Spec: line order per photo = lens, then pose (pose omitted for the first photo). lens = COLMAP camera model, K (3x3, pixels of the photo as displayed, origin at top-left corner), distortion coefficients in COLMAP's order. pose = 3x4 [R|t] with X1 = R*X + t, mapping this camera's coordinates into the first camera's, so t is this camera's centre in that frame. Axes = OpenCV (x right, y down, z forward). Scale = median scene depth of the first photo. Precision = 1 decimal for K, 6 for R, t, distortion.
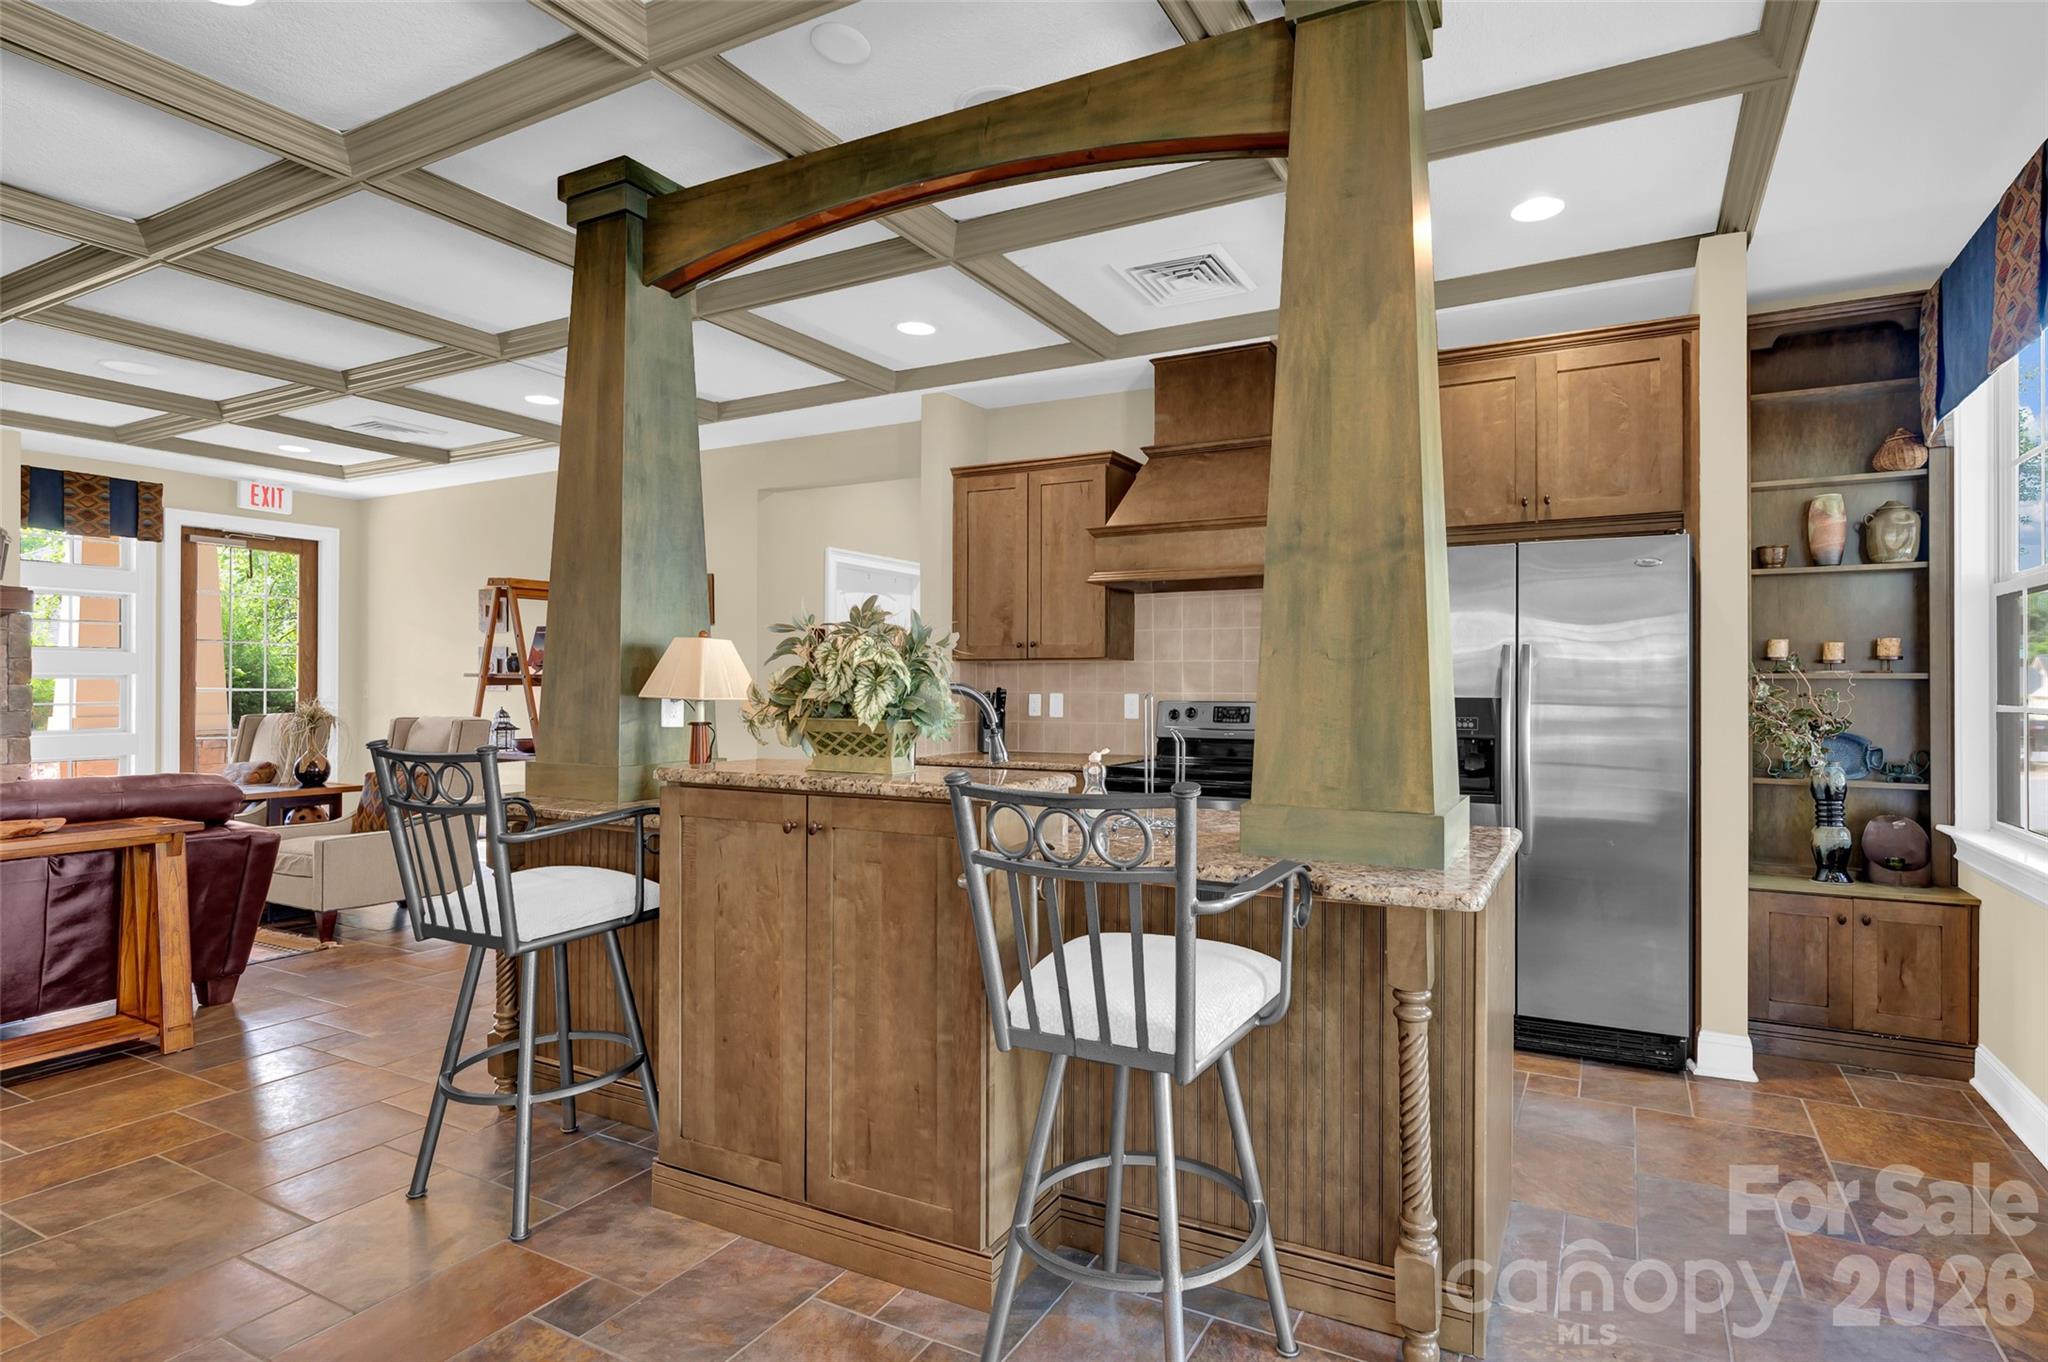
lens RADIAL K [[1017.9, 0, 1113.2], [0, 1017.9, 683.0], [0, 0, 1]] dist [-0.004395, -0.000686]
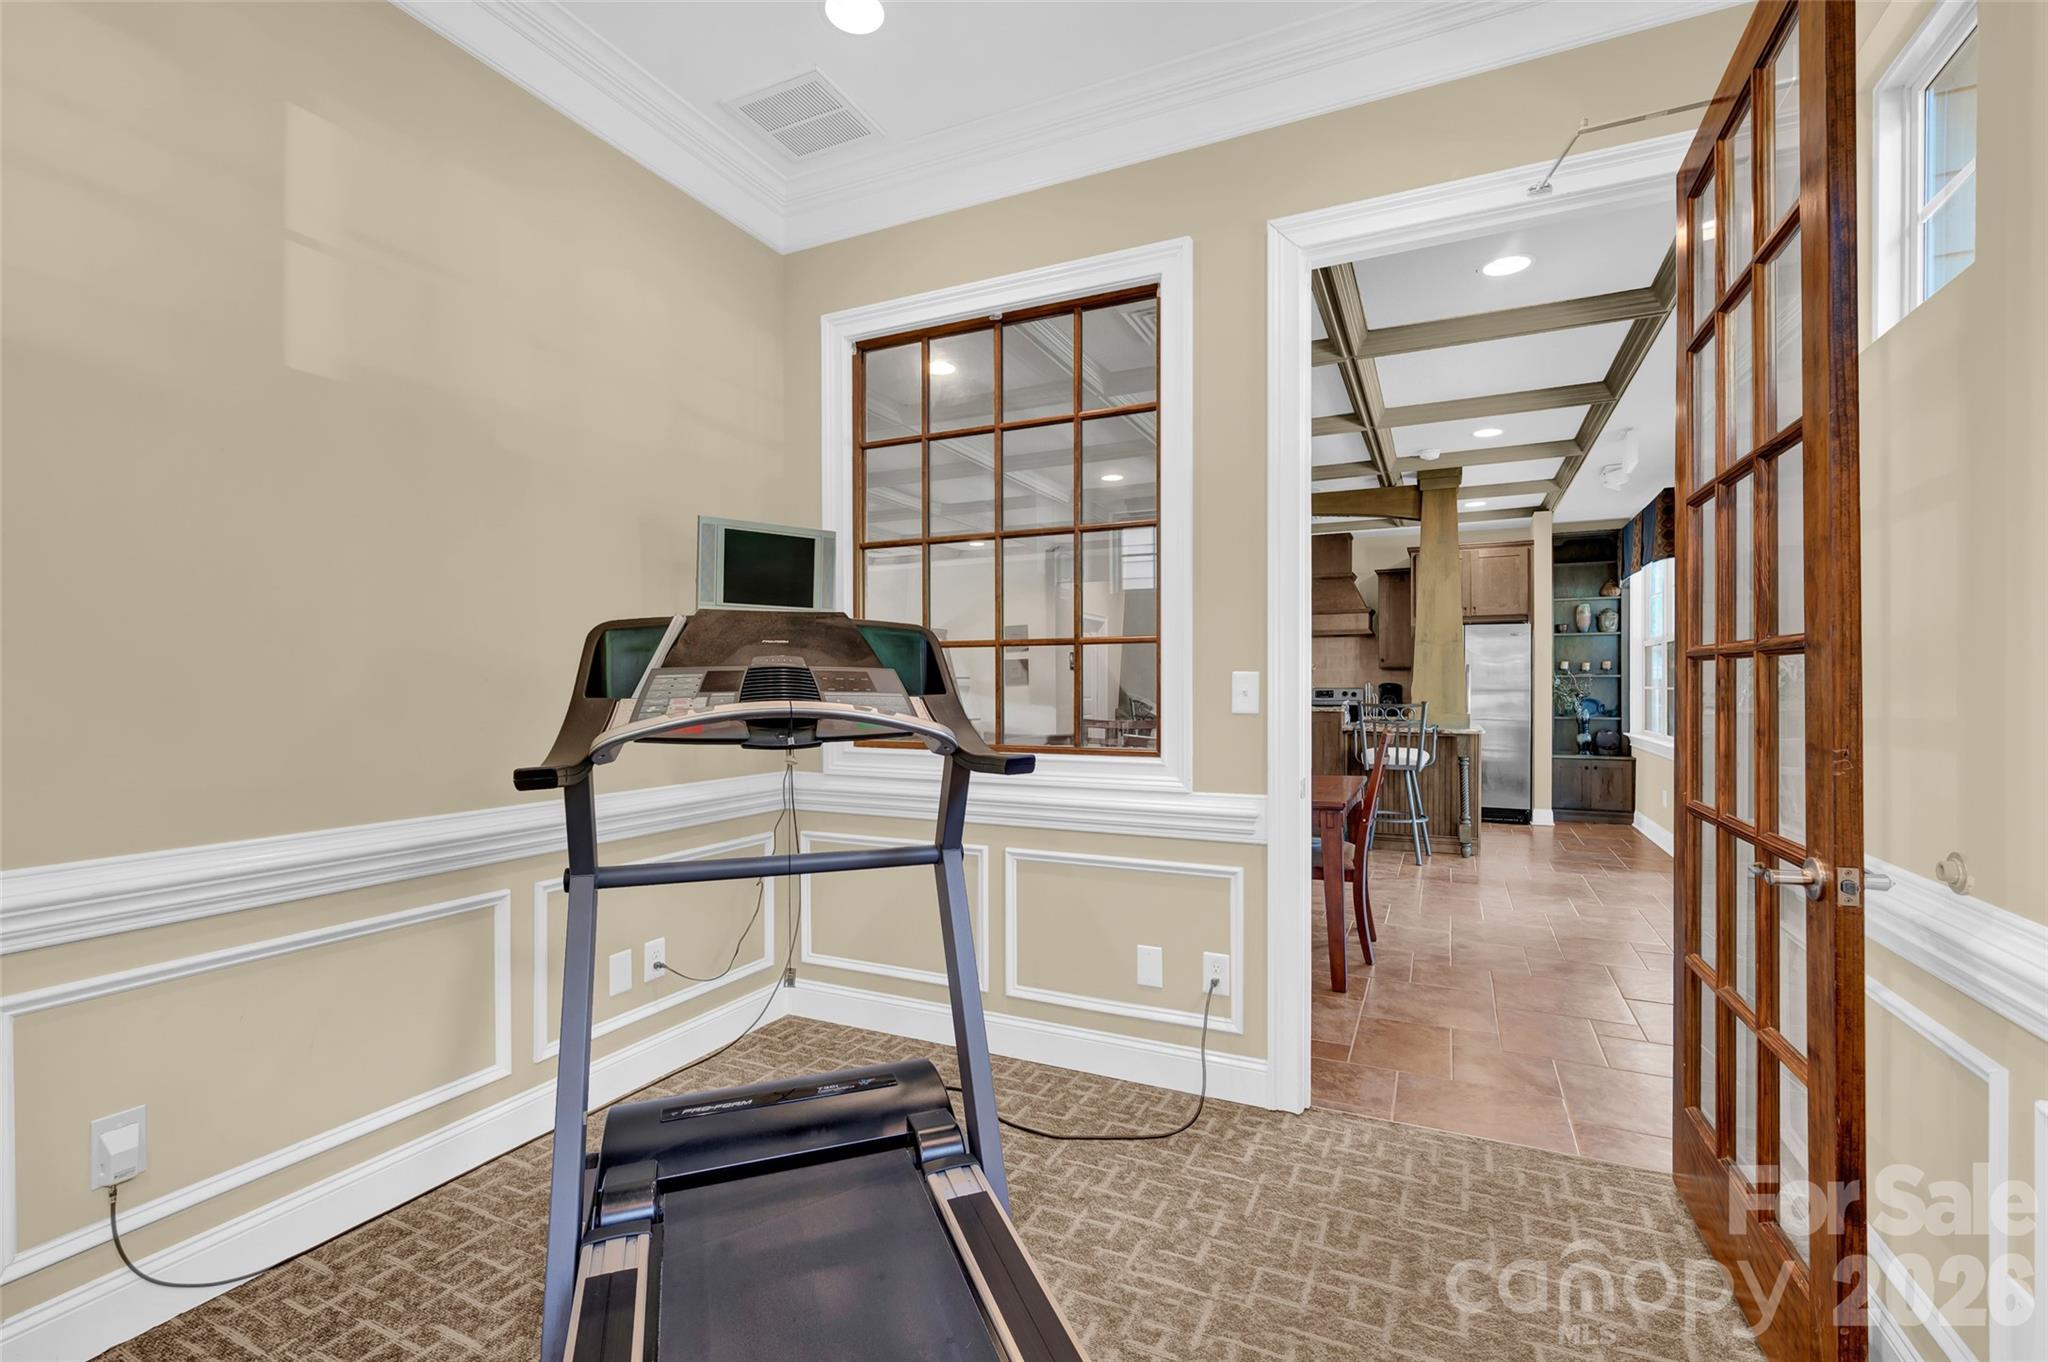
lens RADIAL K [[890.0, 0, 1022.6], [0, 890.0, 685.7], [0, 0, 1]] dist [-0.002126, -0.000273]
pose [[0.999892, -0.001222, 0.014654, -0.794615], [0.001130, 0.999980, 0.006287, 0.001683], [-0.014661, -0.006269, 0.999873, -1.306438]]
